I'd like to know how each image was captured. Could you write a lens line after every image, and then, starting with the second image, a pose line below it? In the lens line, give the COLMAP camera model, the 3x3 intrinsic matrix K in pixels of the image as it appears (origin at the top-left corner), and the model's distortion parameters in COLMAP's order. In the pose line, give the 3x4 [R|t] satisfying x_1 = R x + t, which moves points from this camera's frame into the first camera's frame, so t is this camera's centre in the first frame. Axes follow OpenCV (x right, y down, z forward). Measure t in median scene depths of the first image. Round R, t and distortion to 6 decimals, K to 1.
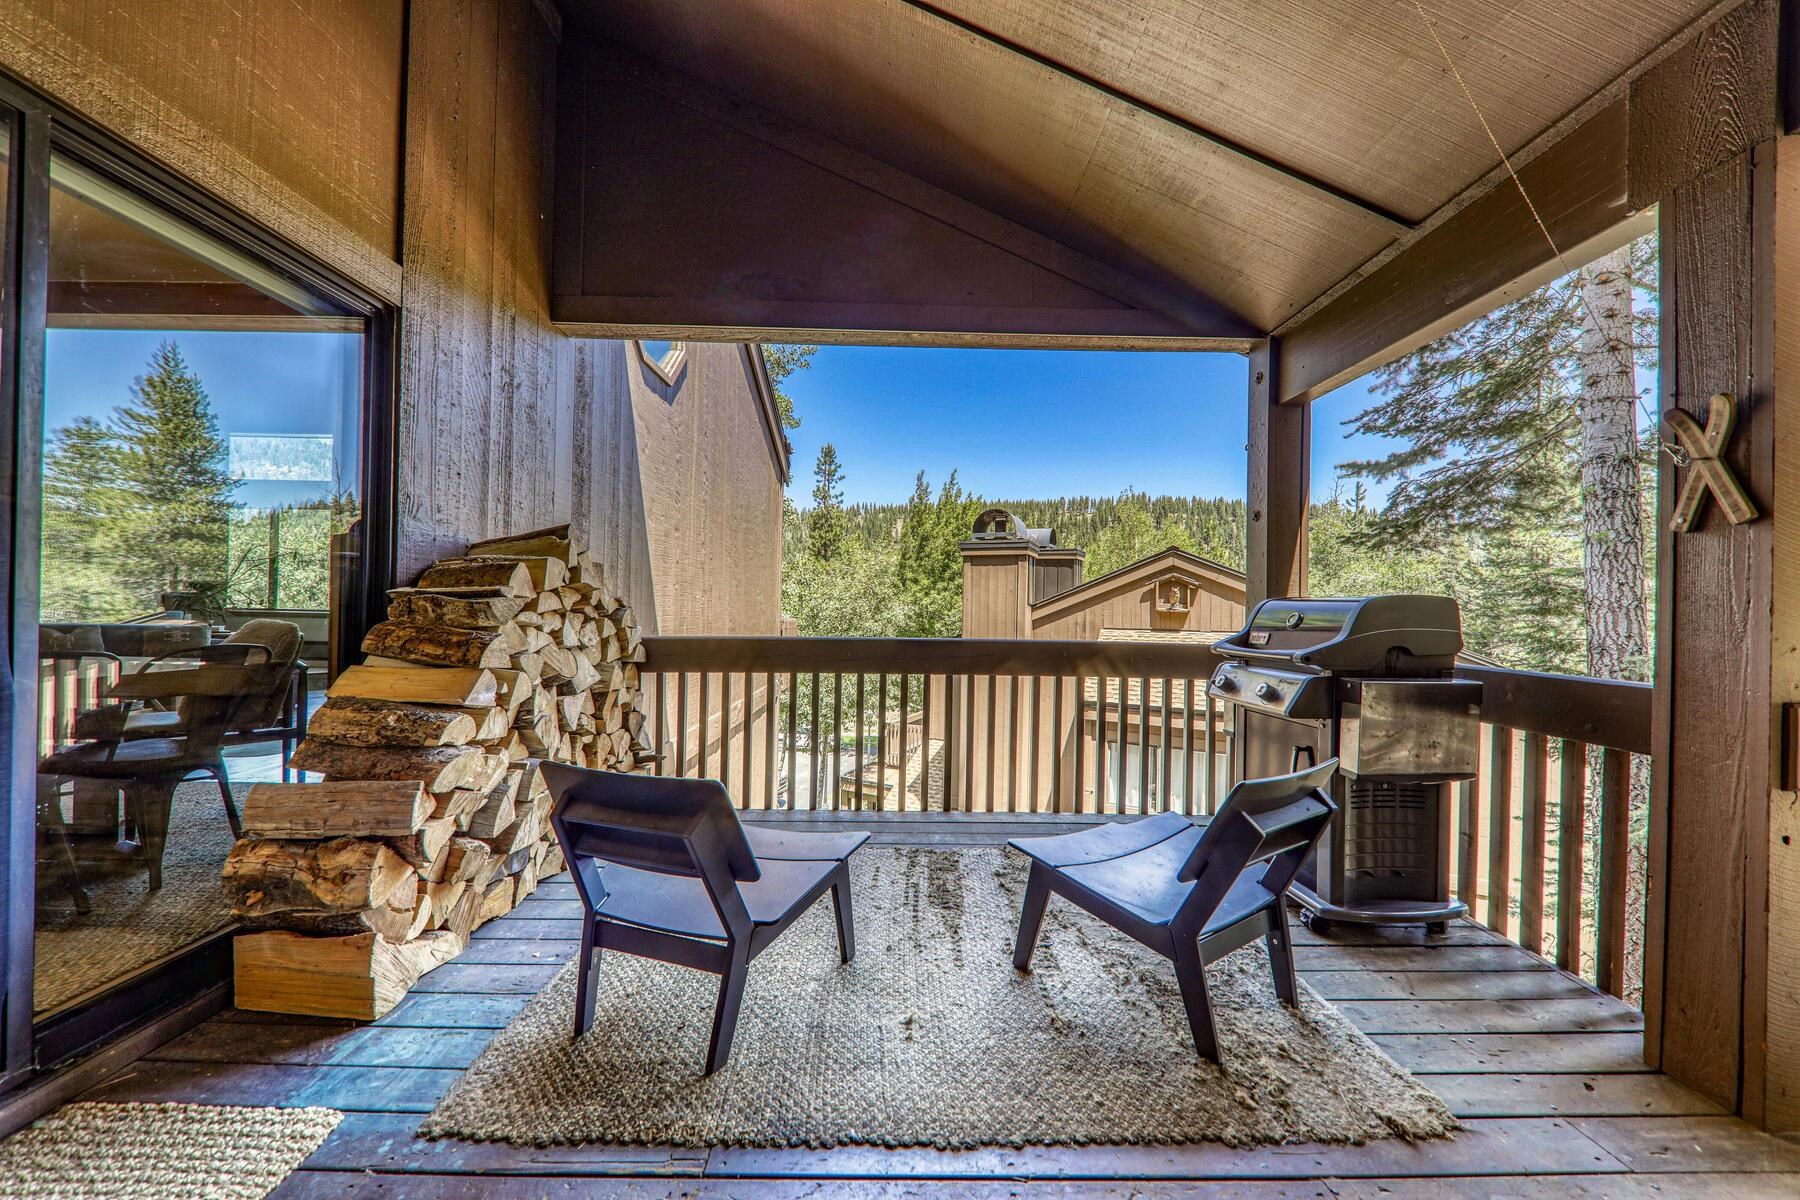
lens RADIAL K [[632.6, 0, 900.2], [0, 632.6, 607.3], [0, 0, 1]] dist [-0.000590, -0.000245]
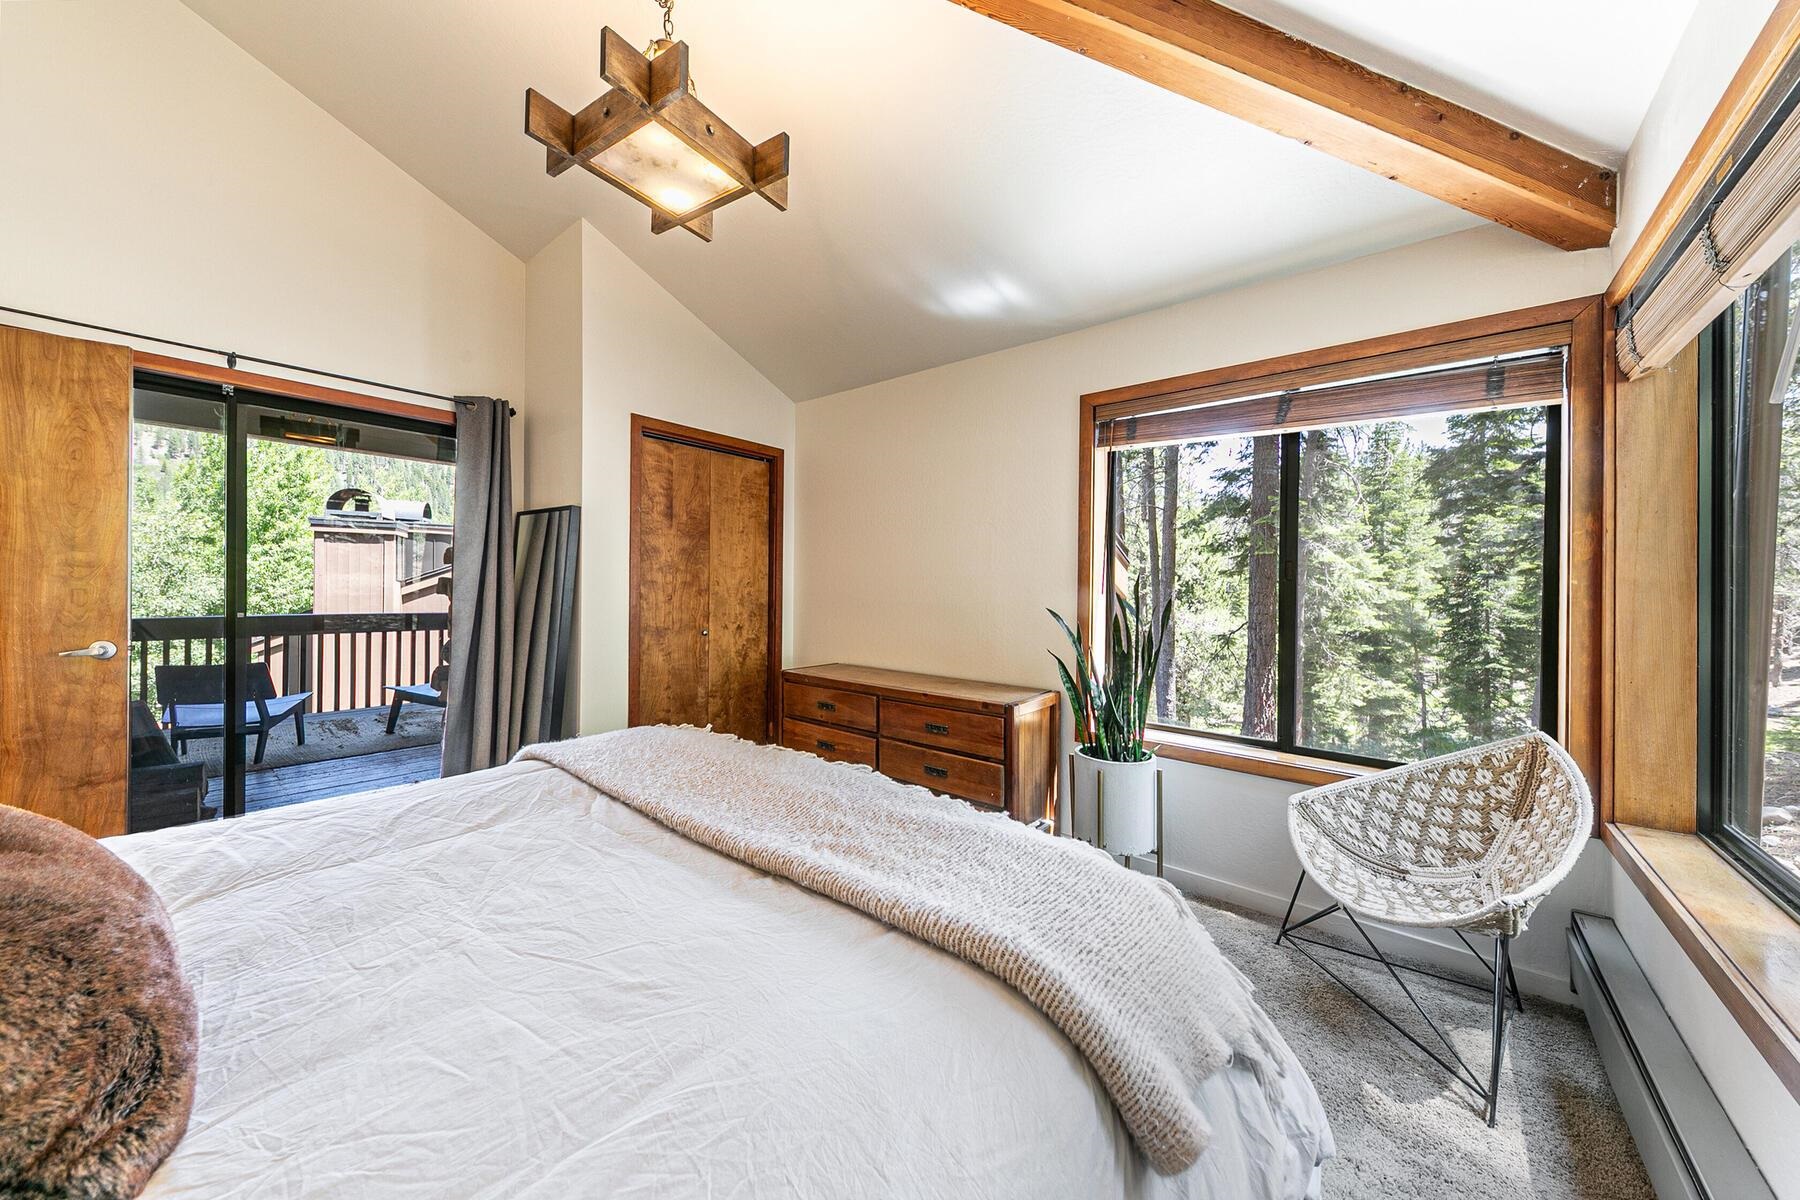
lens RADIAL K [[632.6, 0, 900.2], [0, 632.6, 607.3], [0, 0, 1]] dist [-0.000590, -0.000245]
pose [[0.647691, -0.029955, 0.761314, -0.067583], [-0.010586, 0.998777, 0.048304, -0.020201], [-0.761829, -0.039345, 0.646582, -0.370860]]
